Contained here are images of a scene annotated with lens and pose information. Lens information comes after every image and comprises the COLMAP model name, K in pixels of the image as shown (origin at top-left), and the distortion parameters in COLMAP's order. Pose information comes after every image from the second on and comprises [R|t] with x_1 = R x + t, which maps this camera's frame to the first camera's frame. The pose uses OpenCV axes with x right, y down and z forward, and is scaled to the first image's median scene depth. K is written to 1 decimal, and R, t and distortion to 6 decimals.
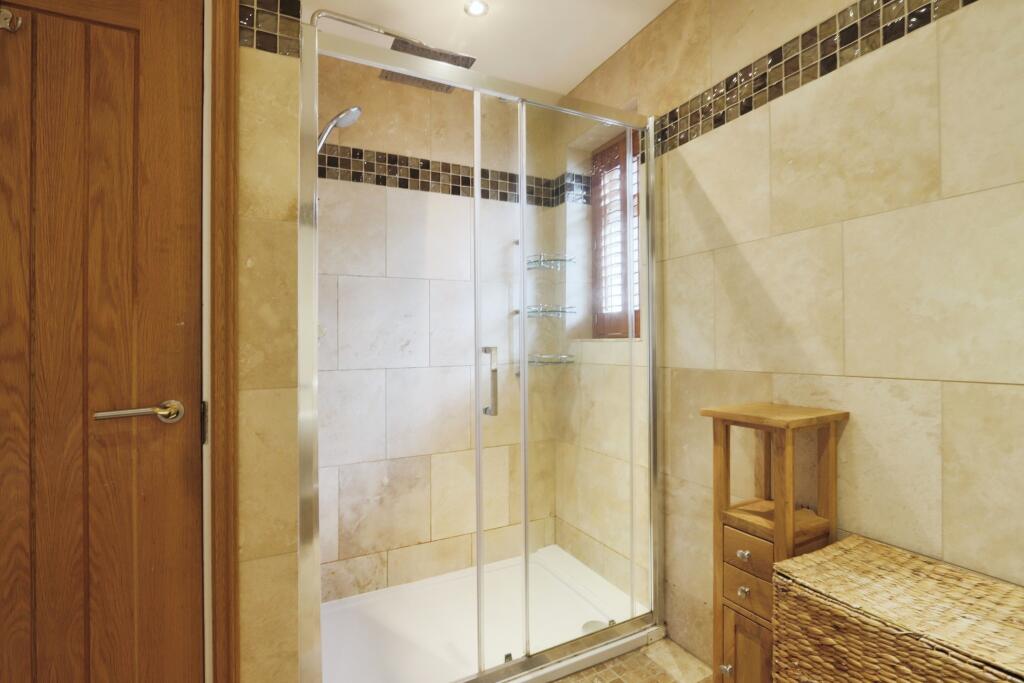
lens RADIAL K [[464.1, 0, 511.2], [0, 464.1, 338.8], [0, 0, 1]] dist [-0.002789, -0.000353]
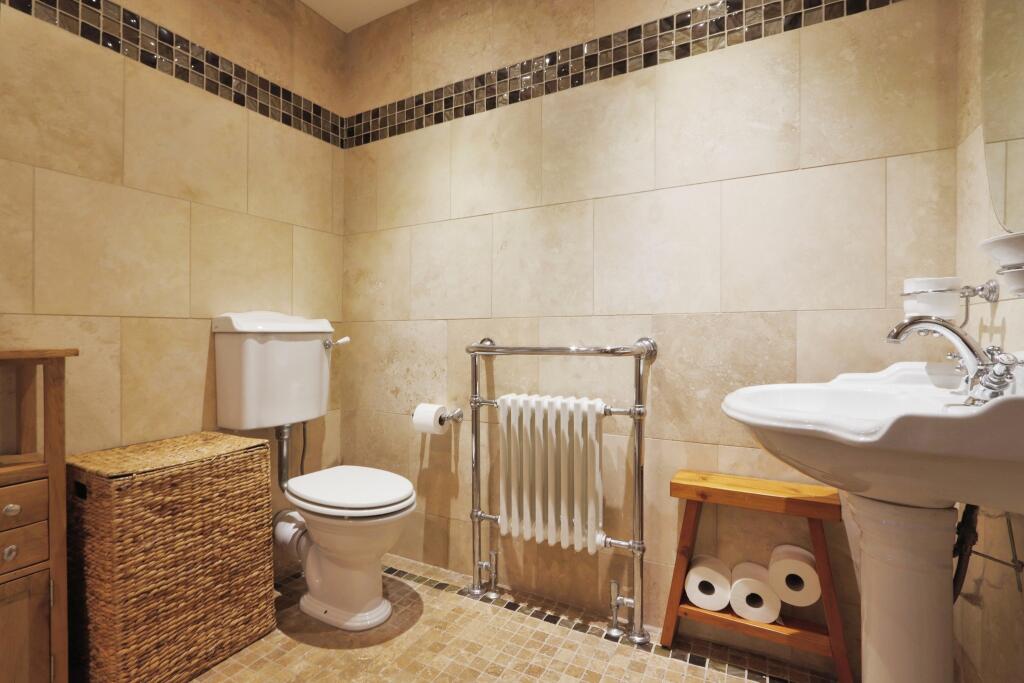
lens RADIAL K [[464.1, 0, 511.2], [0, 464.1, 338.8], [0, 0, 1]] dist [-0.002789, -0.000353]
pose [[-0.546097, 0.000216, 0.837722, -0.862601], [-0.005161, 0.999980, -0.003622, 0.155208], [-0.837706, -0.006301, -0.546085, 0.773506]]
